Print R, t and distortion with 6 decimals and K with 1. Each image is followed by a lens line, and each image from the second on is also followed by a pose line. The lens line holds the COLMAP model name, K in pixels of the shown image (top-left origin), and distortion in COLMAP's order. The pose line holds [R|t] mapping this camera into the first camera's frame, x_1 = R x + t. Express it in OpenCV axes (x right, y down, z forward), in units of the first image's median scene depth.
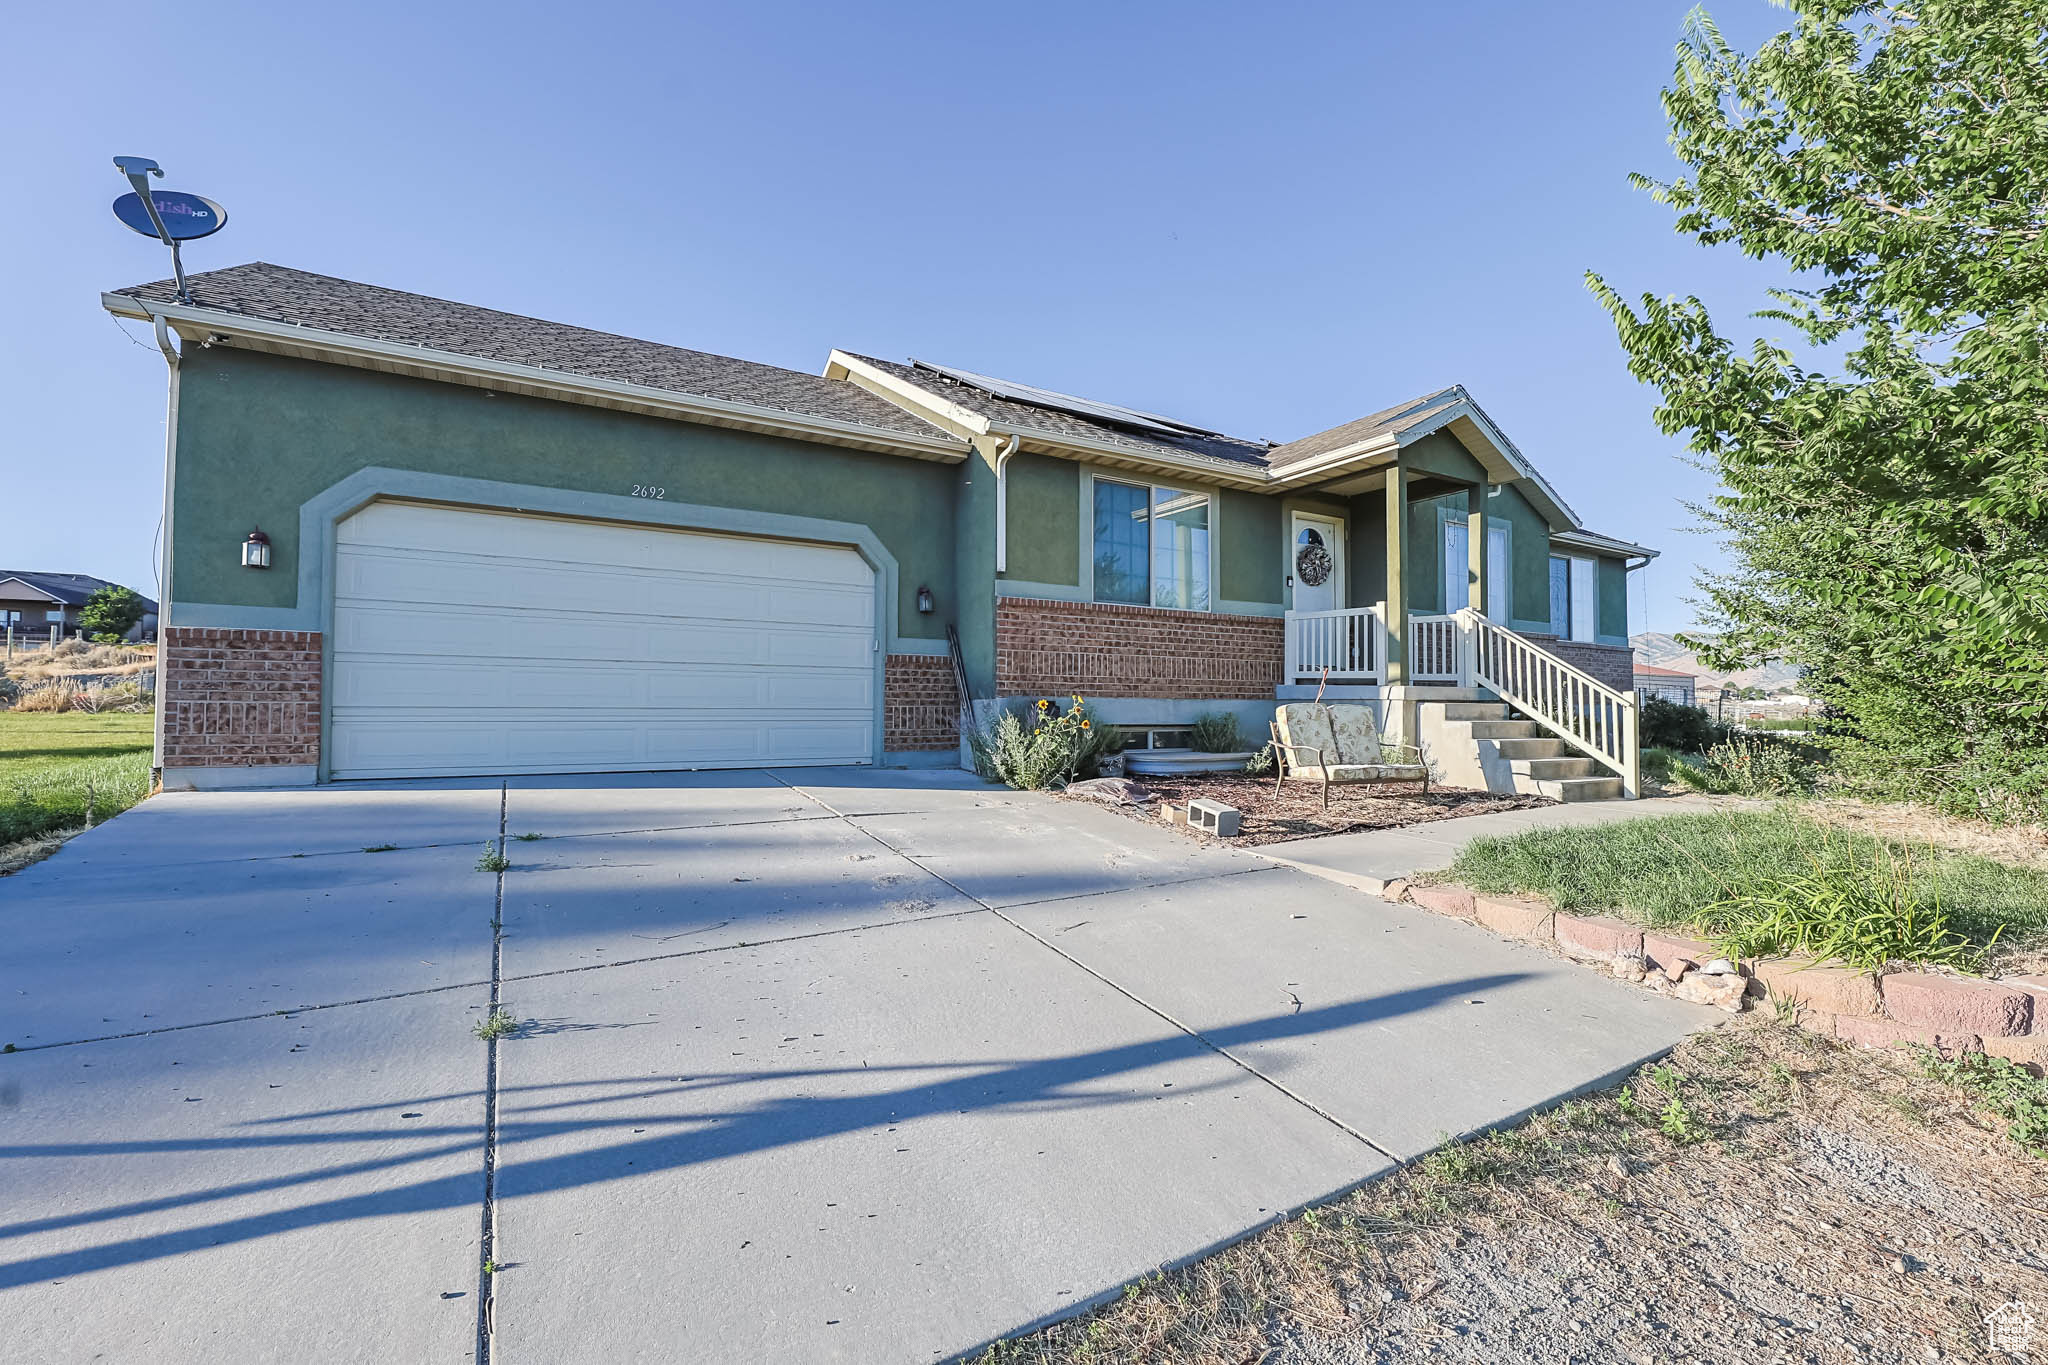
lens RADIAL K [[841.7, 0, 1026.2], [0, 841.7, 689.3], [0, 0, 1]] dist [0.002723, 0.000078]
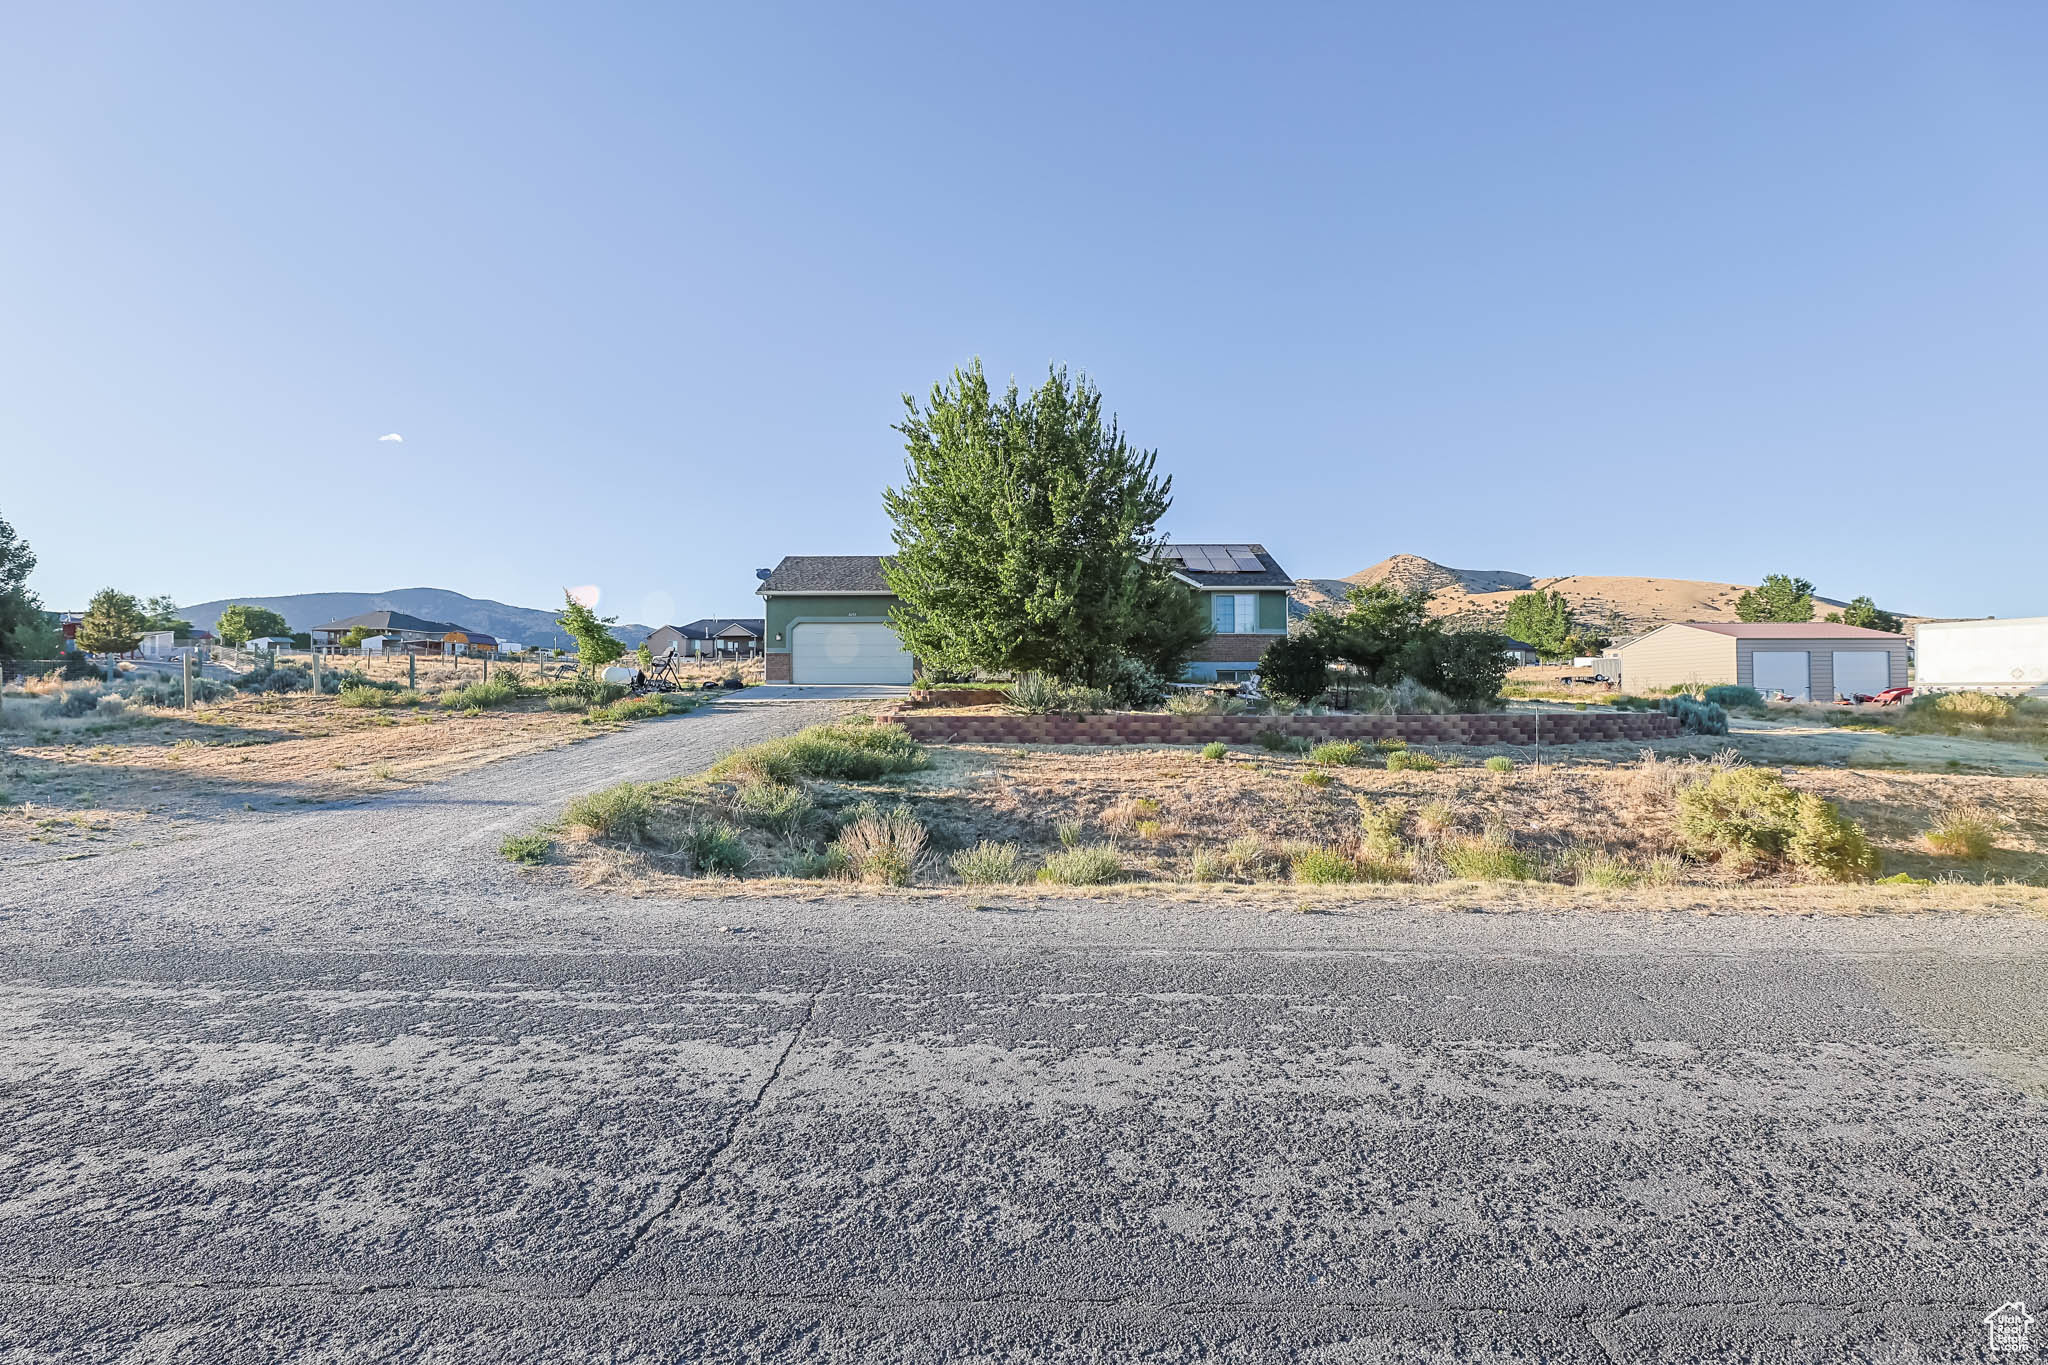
lens RADIAL K [[841.7, 0, 1027.7], [0, 841.7, 685.6], [0, 0, 1]] dist [0.002723, 0.000078]
pose [[0.858405, -0.013927, -0.512784, 2.687211], [0.012108, 0.999903, -0.006888, 0.162606], [0.512830, -0.000296, 0.858490, -2.332140]]
